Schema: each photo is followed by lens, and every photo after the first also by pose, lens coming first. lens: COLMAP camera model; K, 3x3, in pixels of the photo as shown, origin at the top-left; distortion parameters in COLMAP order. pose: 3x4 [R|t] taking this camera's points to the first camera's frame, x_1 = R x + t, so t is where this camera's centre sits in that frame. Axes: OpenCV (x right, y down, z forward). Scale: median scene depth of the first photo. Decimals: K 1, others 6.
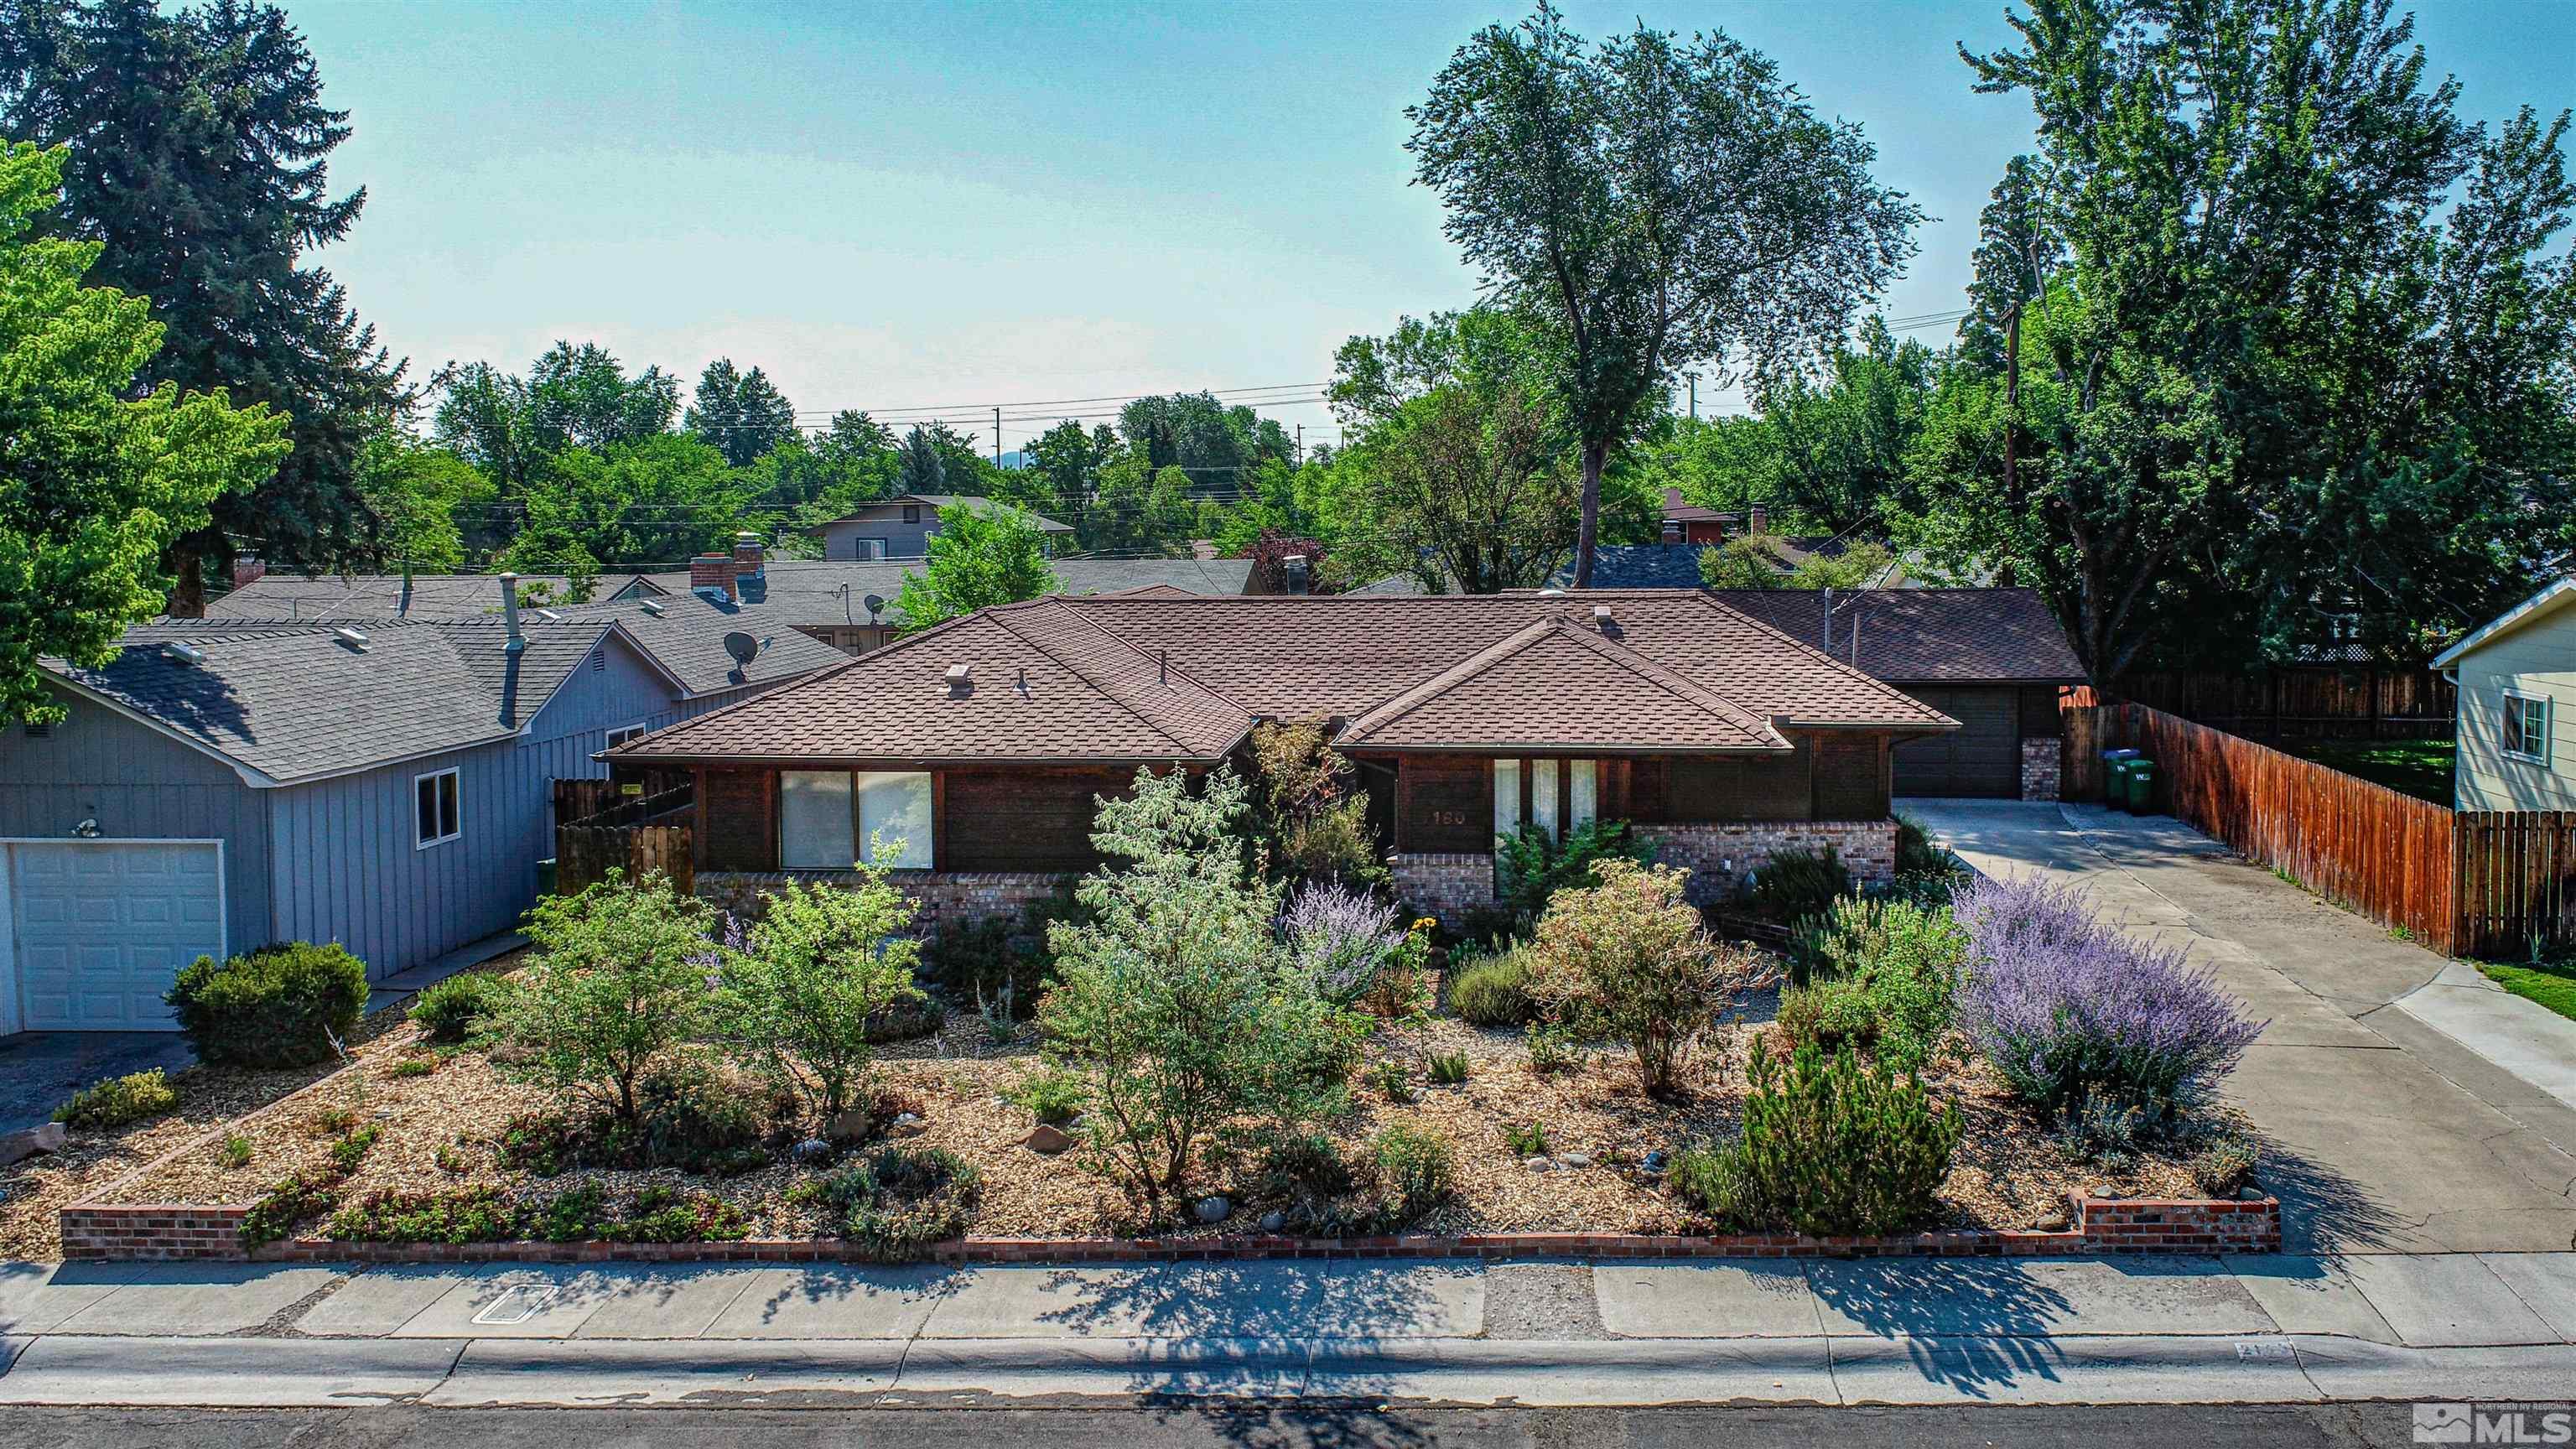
lens RADIAL K [[1848.0, 0, 1291.7], [0, 1848.0, 597.0], [0, 0, 1]] dist [-0.029407, 0.004064]
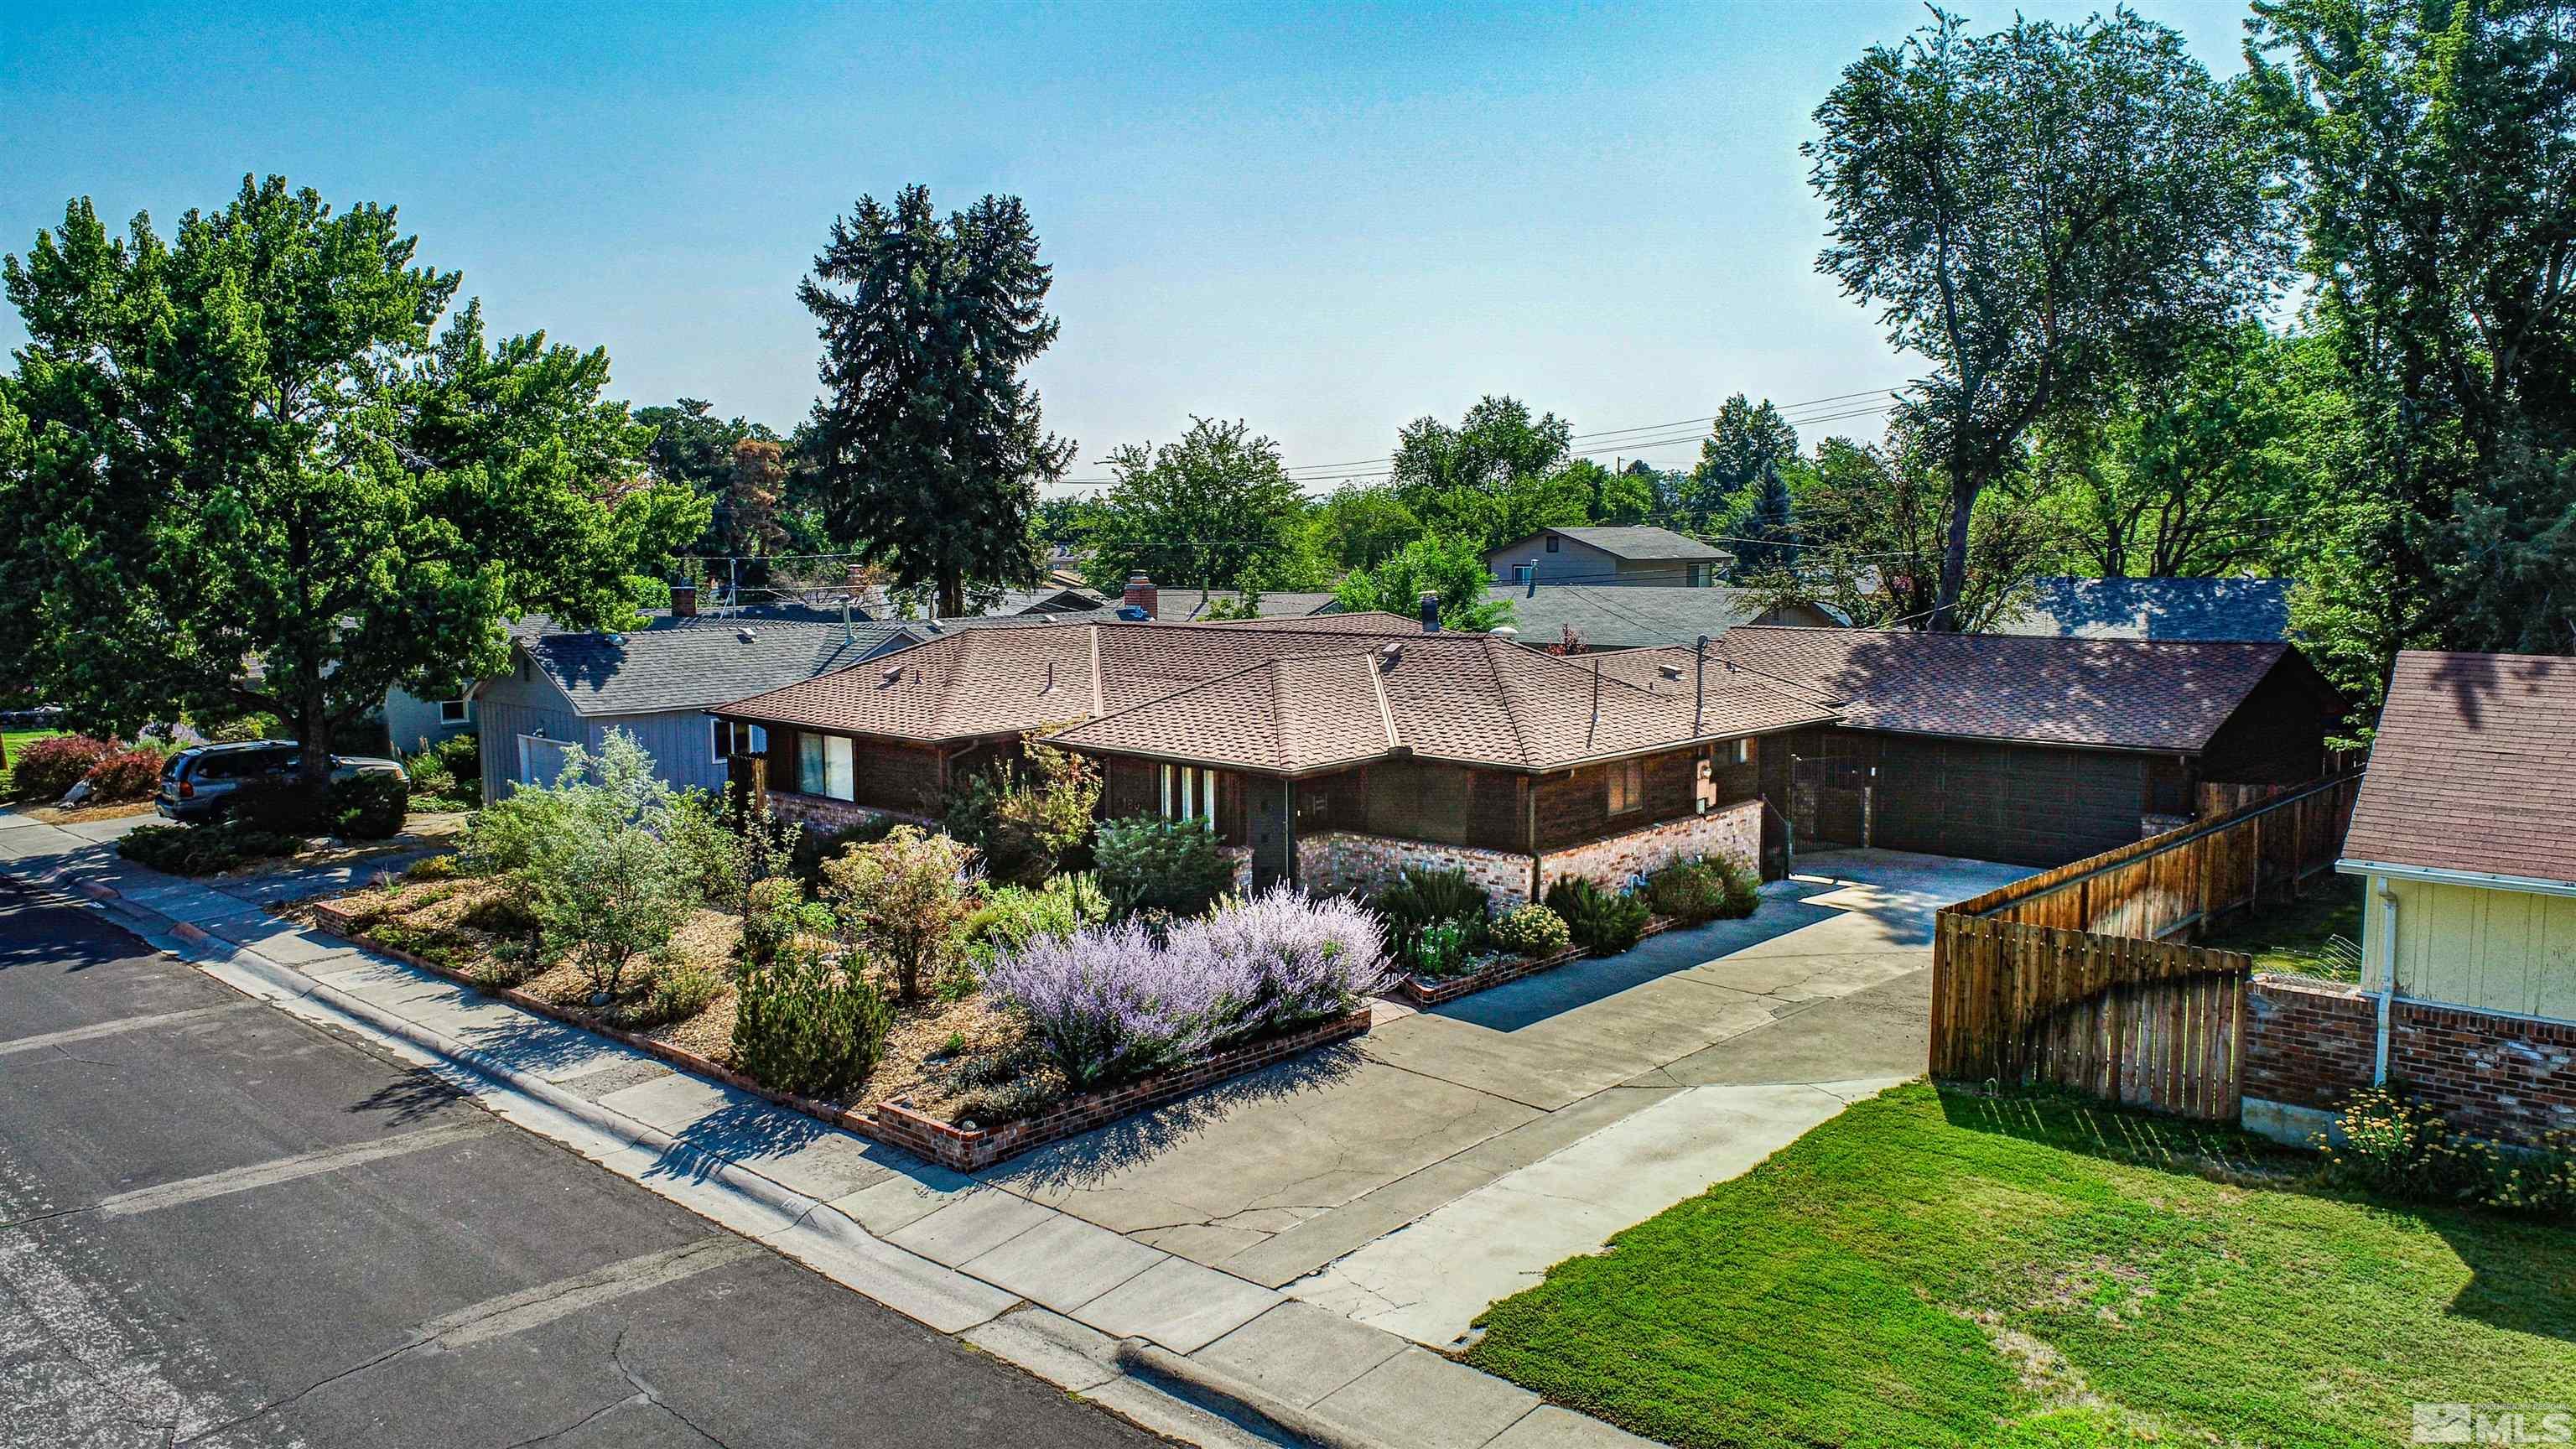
lens RADIAL K [[1740.8, 0, 1288.0], [0, 1740.8, 724.5], [0, 0, 1]] dist [-0.004948, 0.000899]
pose [[0.750449, 0.066210, -0.657604, 1.457960], [-0.020819, 0.996844, 0.076607, -0.046896], [0.660601, -0.043799, 0.749459, 0.255602]]
